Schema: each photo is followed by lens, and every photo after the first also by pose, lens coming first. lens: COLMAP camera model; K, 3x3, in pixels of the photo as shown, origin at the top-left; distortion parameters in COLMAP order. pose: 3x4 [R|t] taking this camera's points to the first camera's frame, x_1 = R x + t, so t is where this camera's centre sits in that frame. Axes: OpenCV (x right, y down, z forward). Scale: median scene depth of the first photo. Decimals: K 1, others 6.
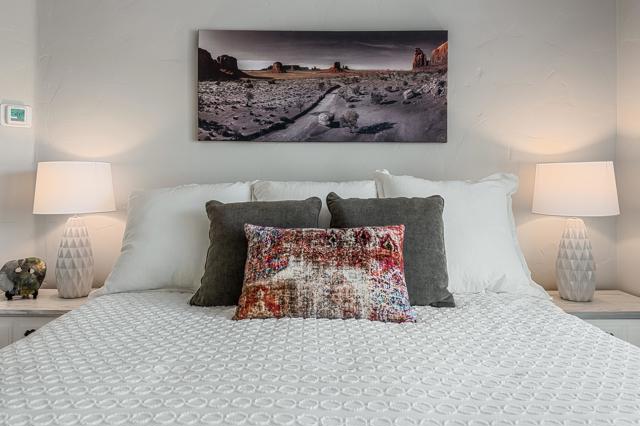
lens RADIAL K [[434.4, 0, 319.9], [0, 434.4, 209.2], [0, 0, 1]] dist [-0.003184, 0.000168]
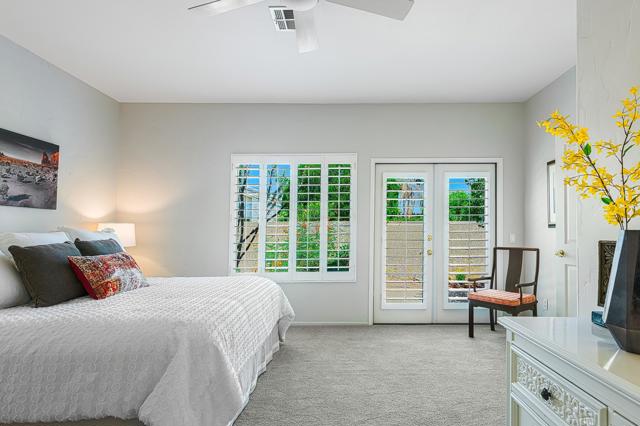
lens RADIAL K [[354.9, 0, 321.7], [0, 354.9, 212.1], [0, 0, 1]] dist [-0.001909, -0.000295]
pose [[0.046806, 0.054267, 0.997429, -1.047885], [0.062872, 0.996383, -0.057160, -0.000776], [-0.996923, 0.065385, 0.043225, -0.092152]]
